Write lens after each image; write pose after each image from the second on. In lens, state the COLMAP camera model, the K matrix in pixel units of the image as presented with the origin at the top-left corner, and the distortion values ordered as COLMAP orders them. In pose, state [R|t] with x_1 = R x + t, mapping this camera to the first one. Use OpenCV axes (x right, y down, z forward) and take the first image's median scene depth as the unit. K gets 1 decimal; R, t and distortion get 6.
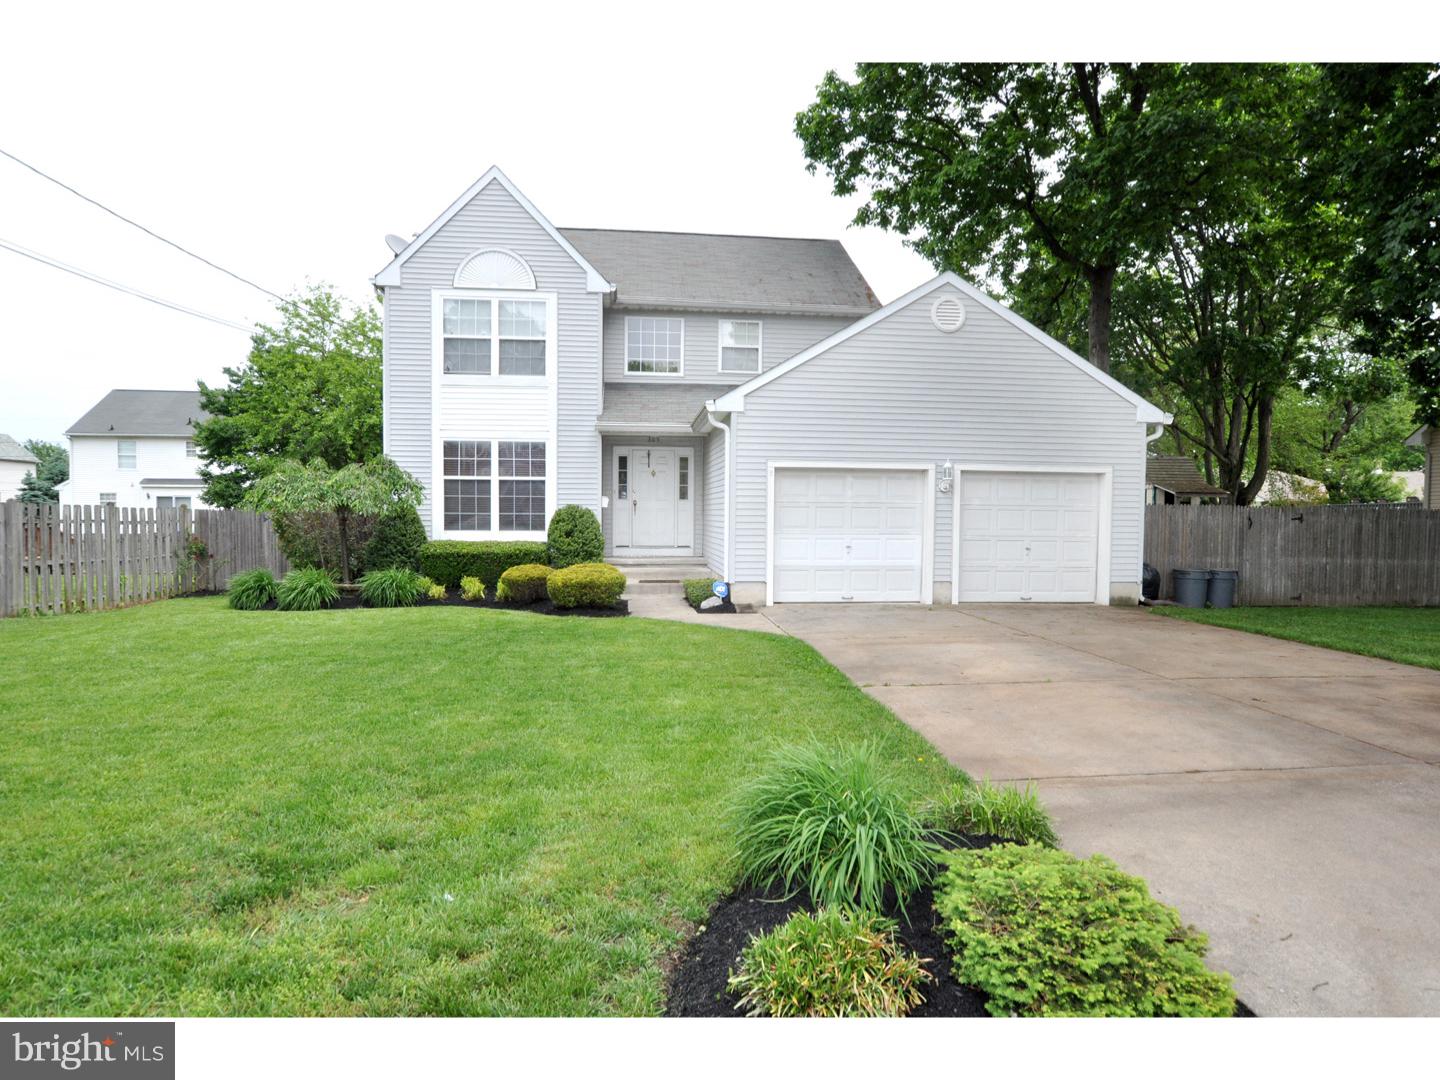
lens RADIAL K [[878.0, 0, 726.5], [0, 878.0, 543.7], [0, 0, 1]] dist [-0.012980, 0.002113]
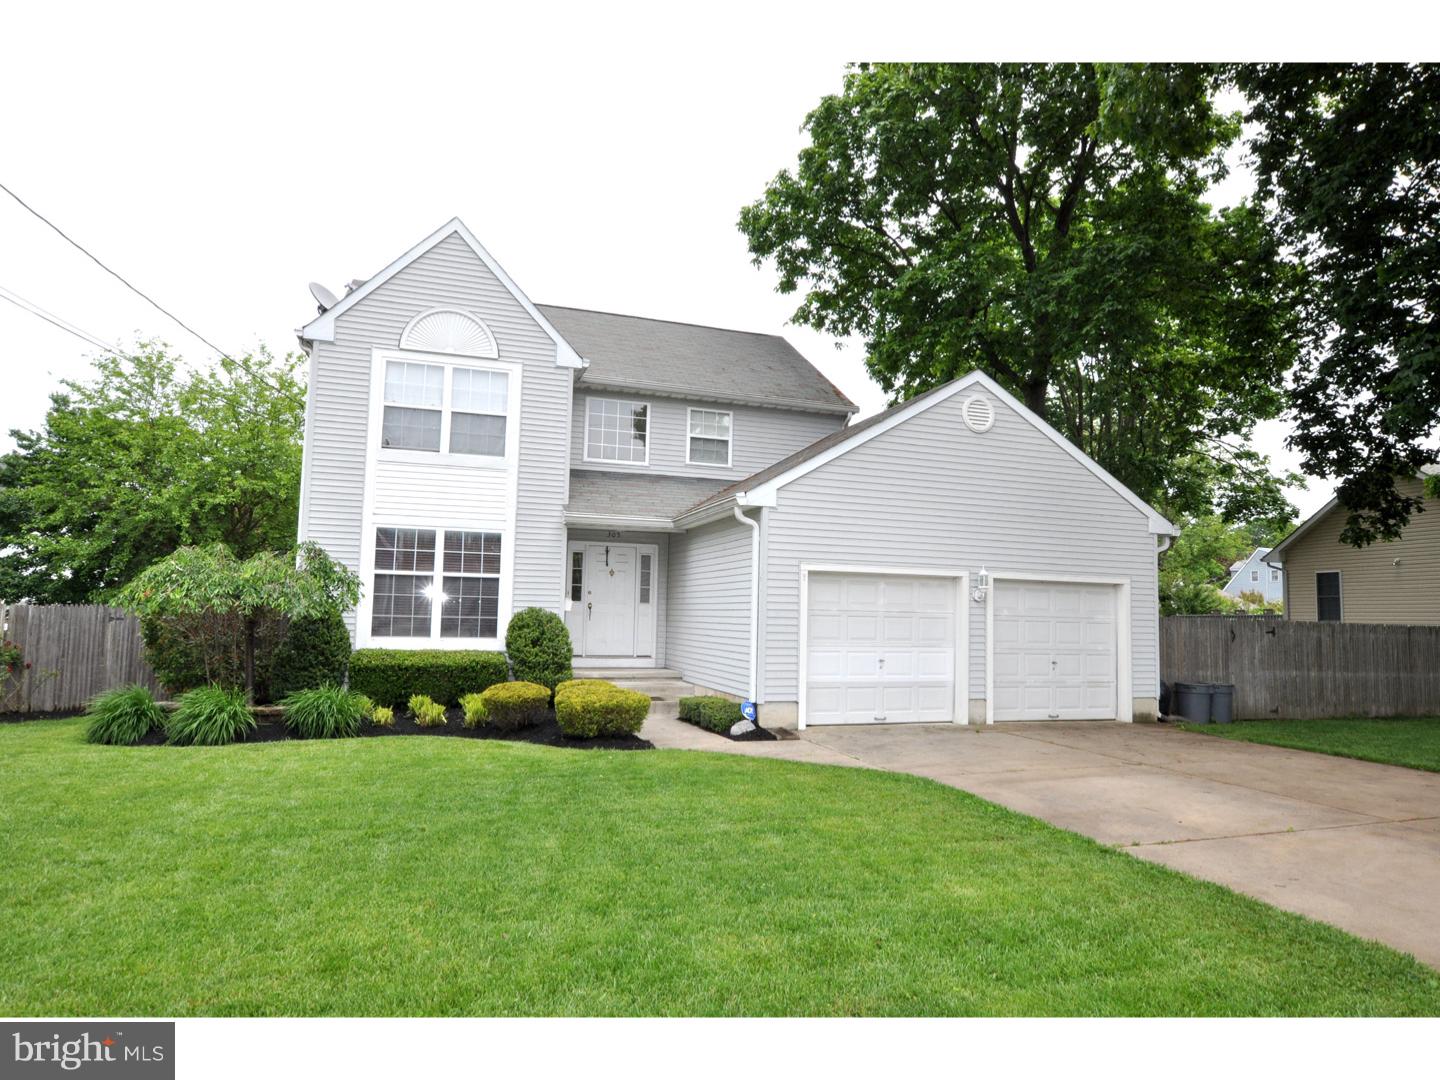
lens RADIAL K [[878.0, 0, 718.4], [0, 878.0, 535.6], [0, 0, 1]] dist [-0.012980, 0.002113]
pose [[0.975305, 0.033171, 0.218357, -0.190916], [-0.006307, 0.992437, -0.122592, -0.010639], [-0.220773, 0.118187, 0.968138, 0.132002]]
